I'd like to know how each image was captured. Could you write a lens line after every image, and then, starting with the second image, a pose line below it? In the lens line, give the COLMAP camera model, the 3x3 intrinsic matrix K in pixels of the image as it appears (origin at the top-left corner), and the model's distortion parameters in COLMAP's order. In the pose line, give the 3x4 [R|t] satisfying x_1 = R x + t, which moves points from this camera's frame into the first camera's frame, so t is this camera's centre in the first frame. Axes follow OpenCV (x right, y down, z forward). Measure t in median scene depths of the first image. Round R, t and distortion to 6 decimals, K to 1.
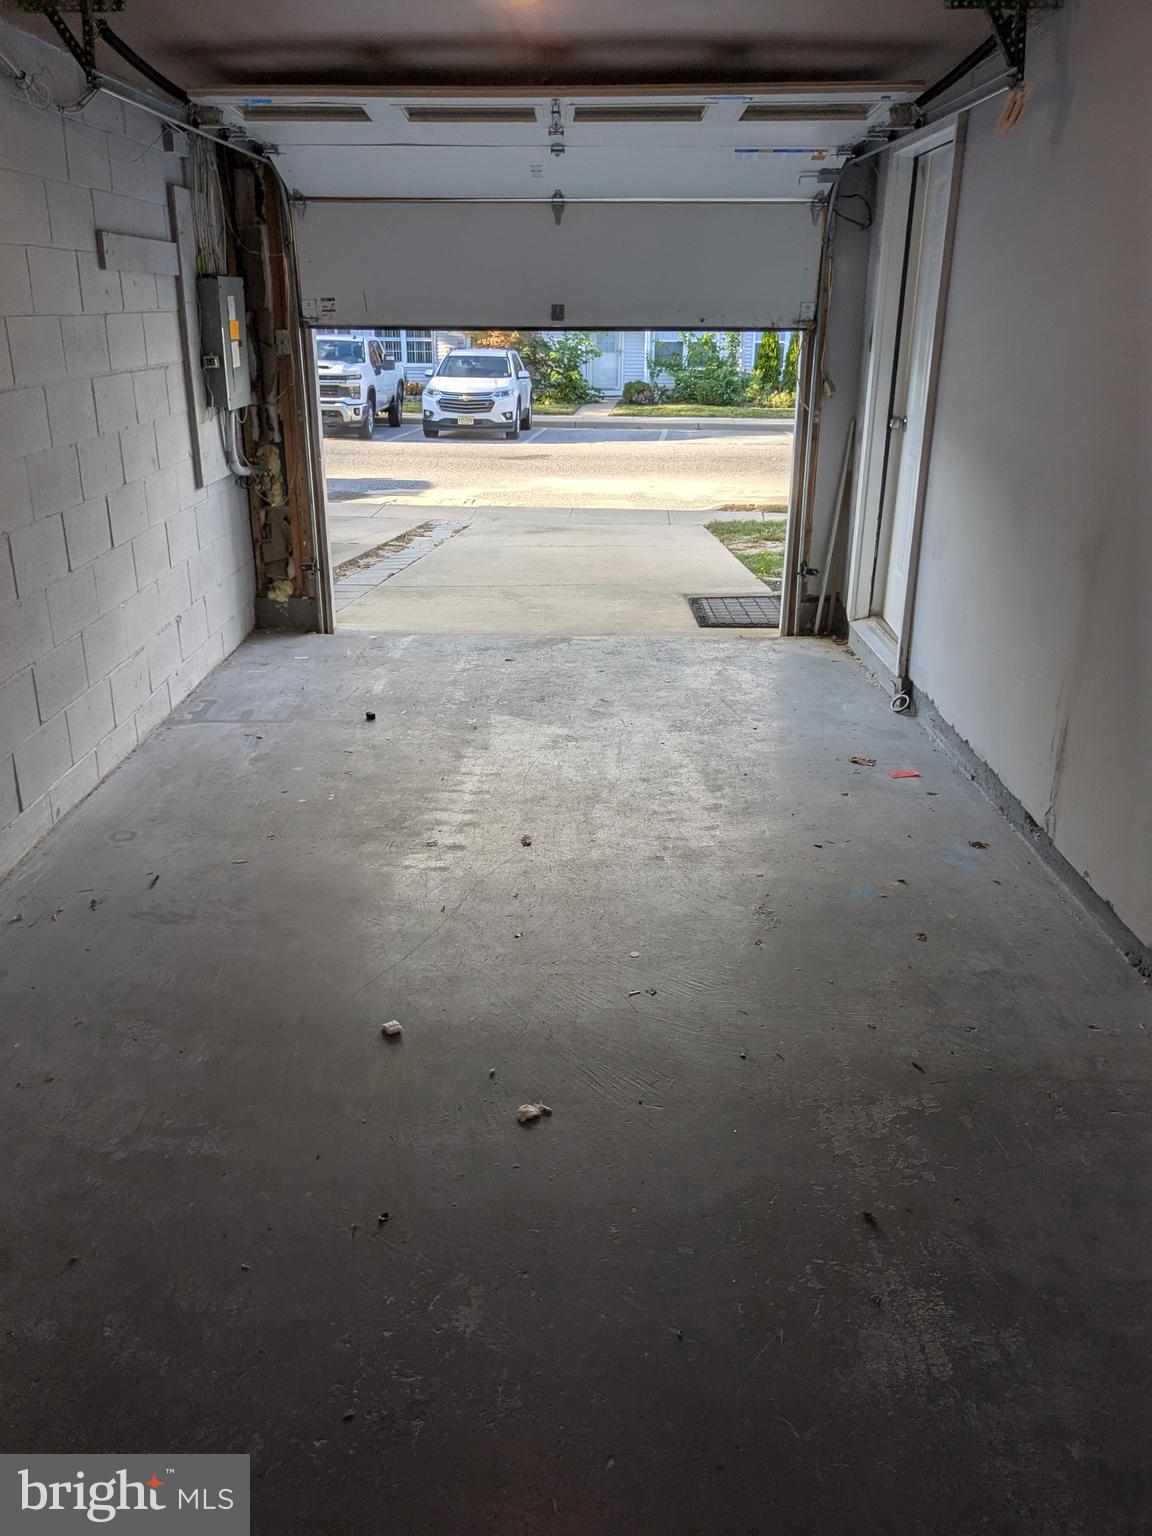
lens RADIAL K [[1222.1, 0, 570.8], [0, 1222.1, 763.9], [0, 0, 1]] dist [0.056333, -0.098439]
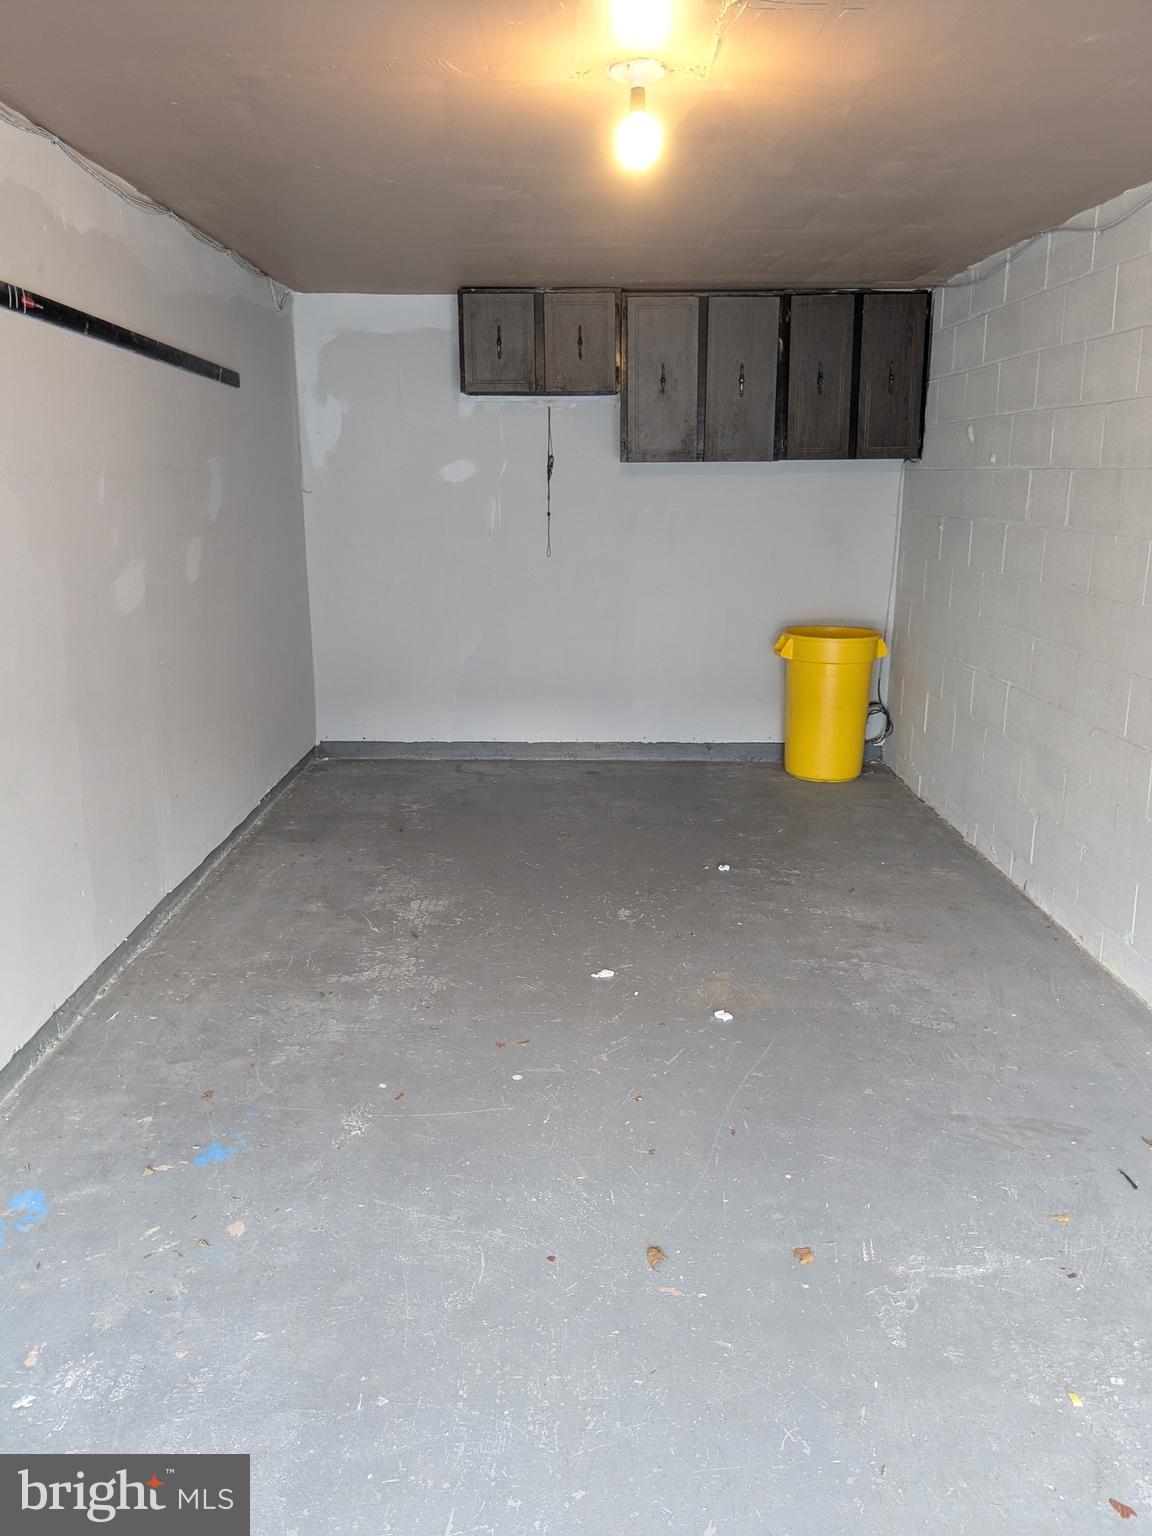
lens RADIAL K [[1222.1, 0, 570.8], [0, 1222.1, 763.9], [0, 0, 1]] dist [0.056333, -0.098439]
pose [[-0.999997, 0.000521, 0.002230, 0.004607], [0.001674, 0.830946, 0.556351, -0.797955], [-0.001563, 0.556353, -0.830945, 2.197152]]
